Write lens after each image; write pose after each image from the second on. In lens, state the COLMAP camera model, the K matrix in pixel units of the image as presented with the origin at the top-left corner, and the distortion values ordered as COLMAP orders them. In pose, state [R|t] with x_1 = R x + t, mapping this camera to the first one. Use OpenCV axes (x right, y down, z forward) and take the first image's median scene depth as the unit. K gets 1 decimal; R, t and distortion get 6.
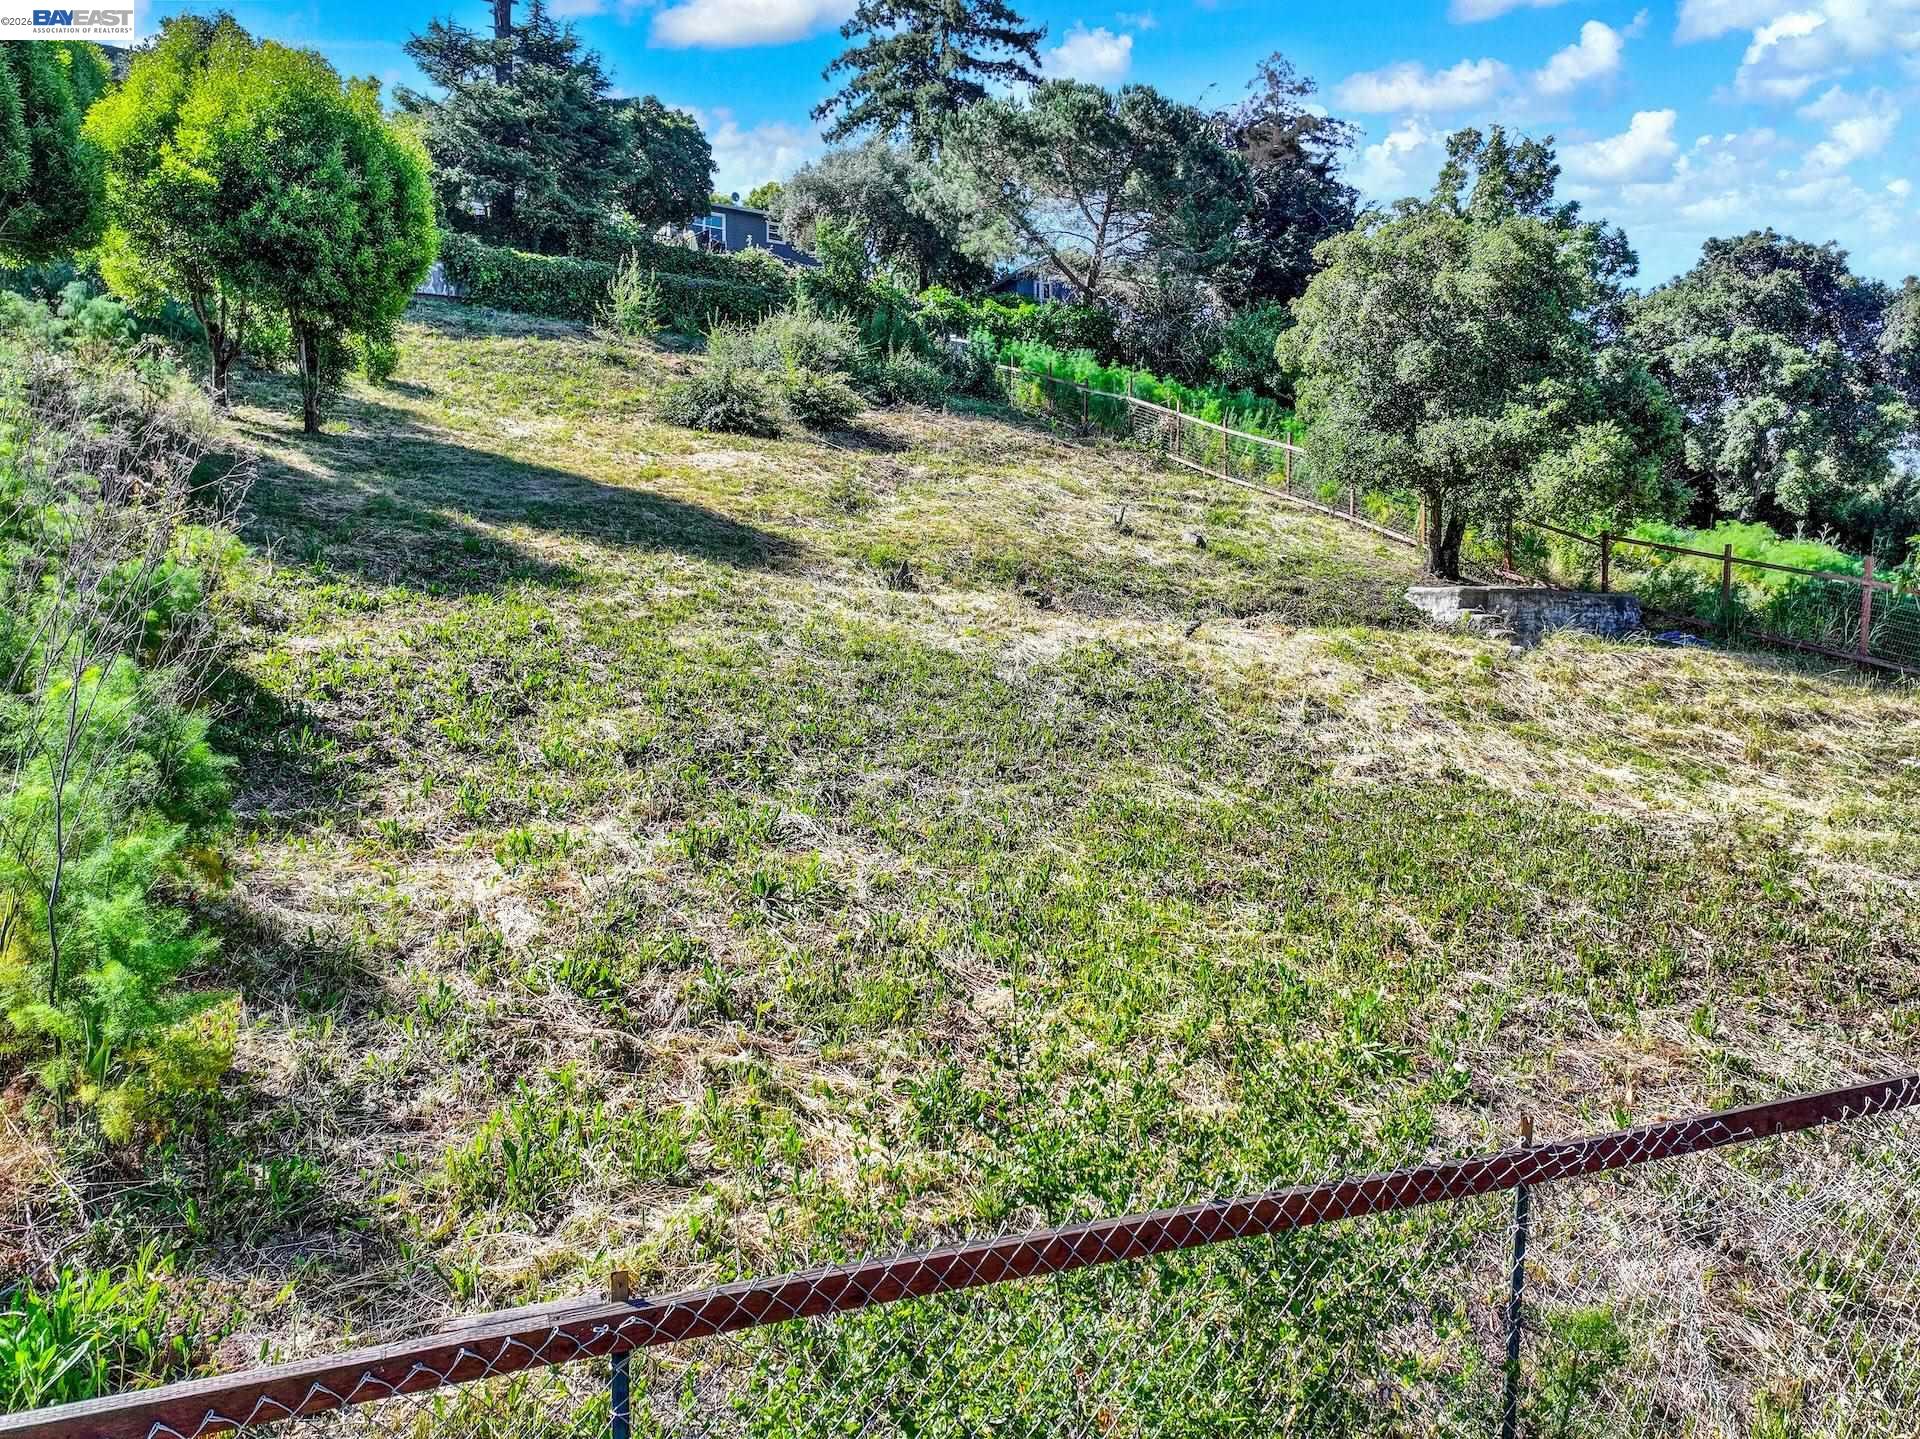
lens RADIAL K [[1347.8, 0, 965.2], [0, 1347.8, 718.1], [0, 0, 1]] dist [-0.006374, 0.019708]
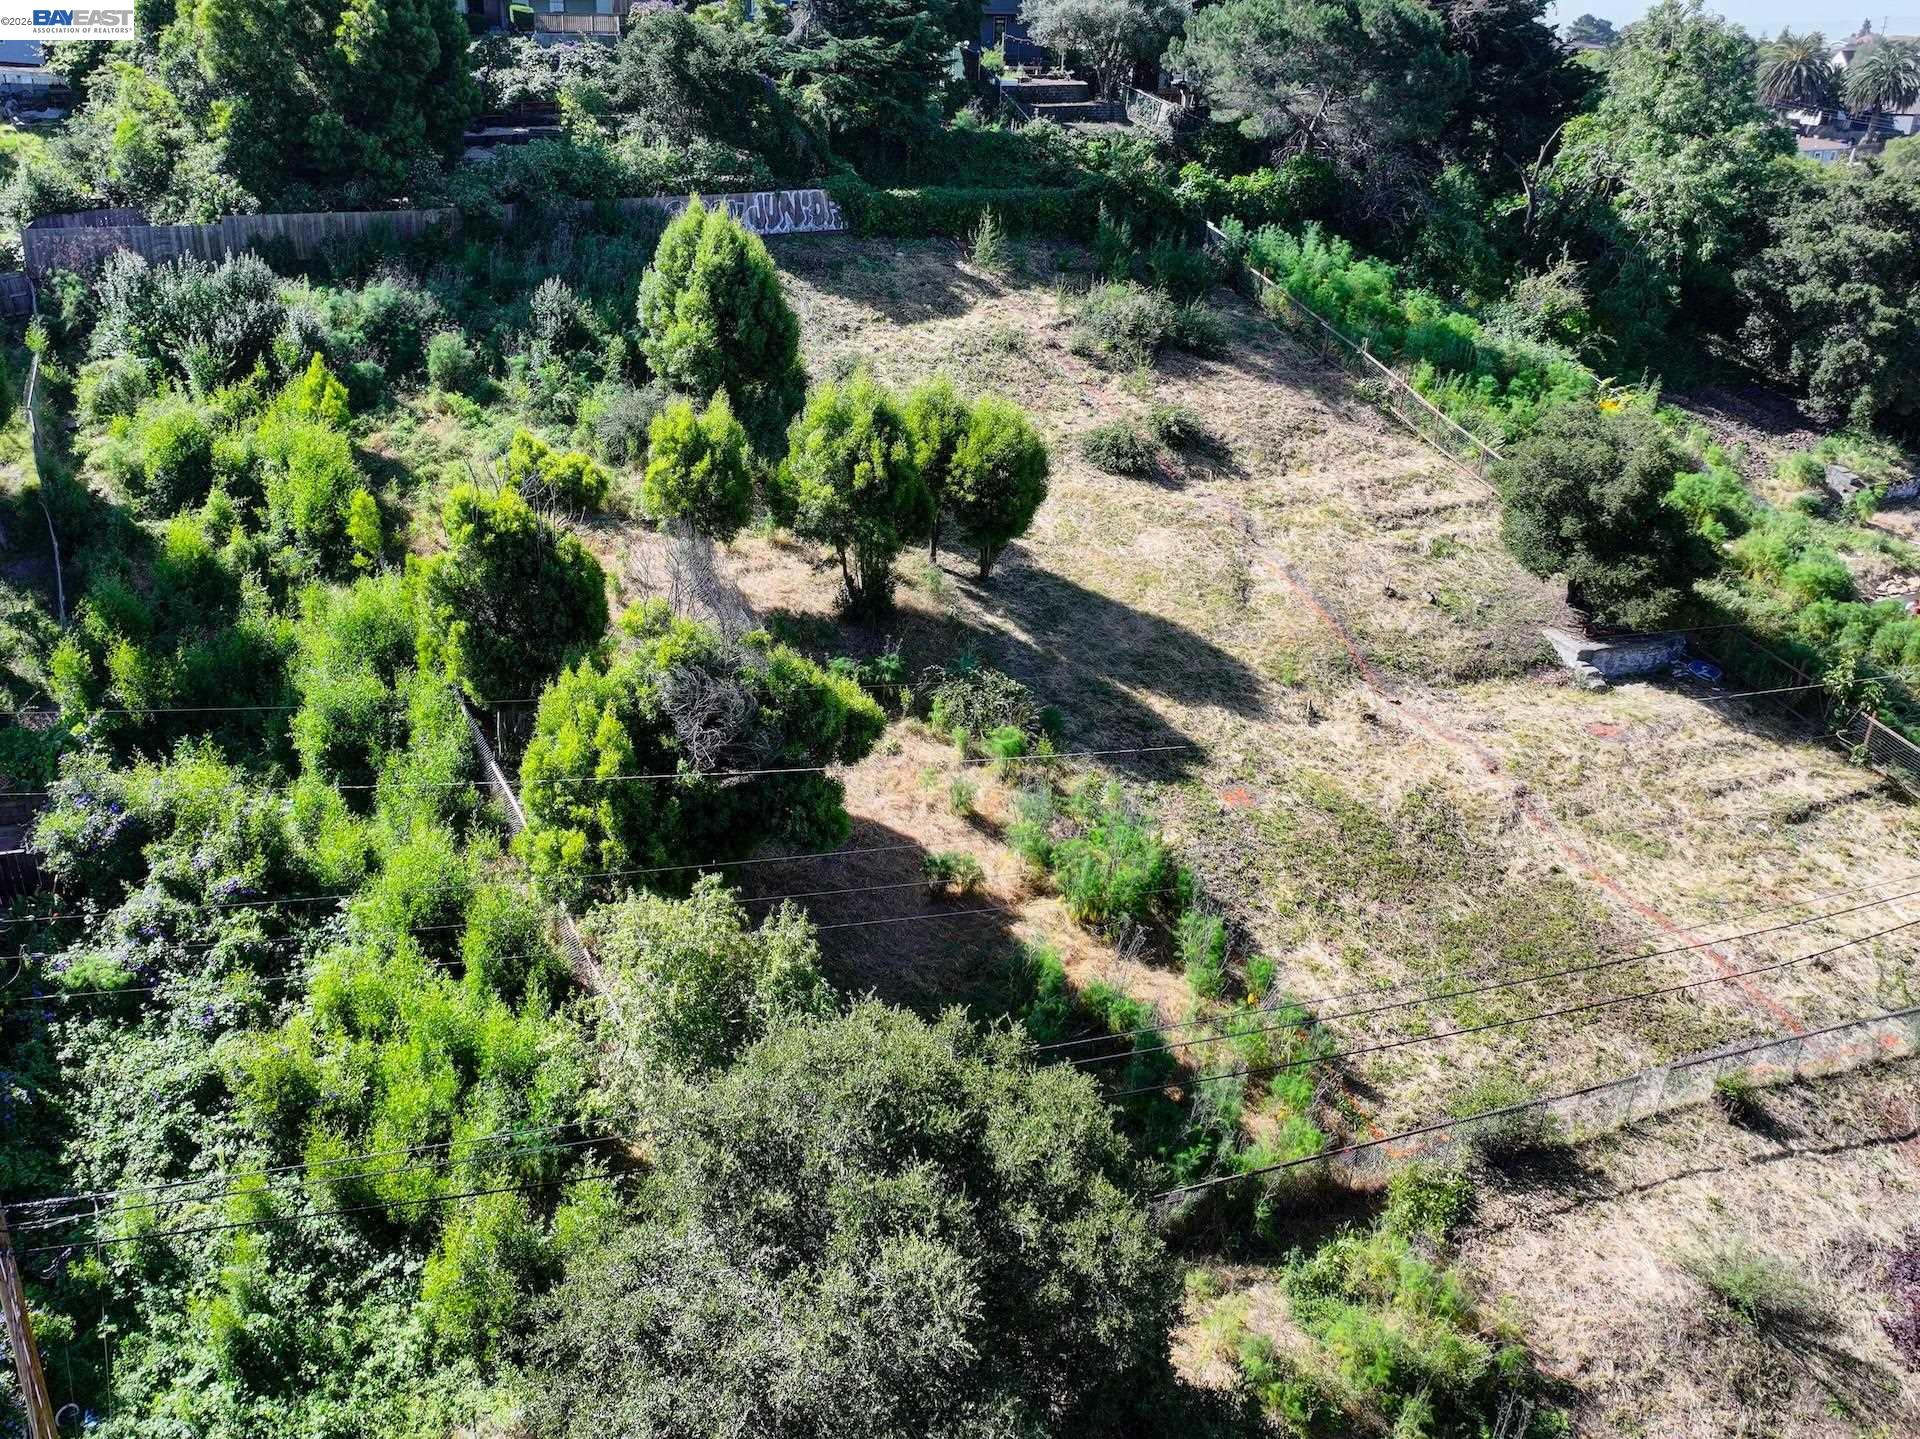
lens RADIAL K [[1521.3, 0, 835.8], [0, 1521.3, 636.8], [0, 0, 1]] dist [-0.015736, 0.031148]
pose [[0.995400, 0.029654, -0.091104, -0.455624], [0.000712, 0.948581, 0.316534, -0.766806], [0.095806, -0.315142, 0.944196, -1.052039]]
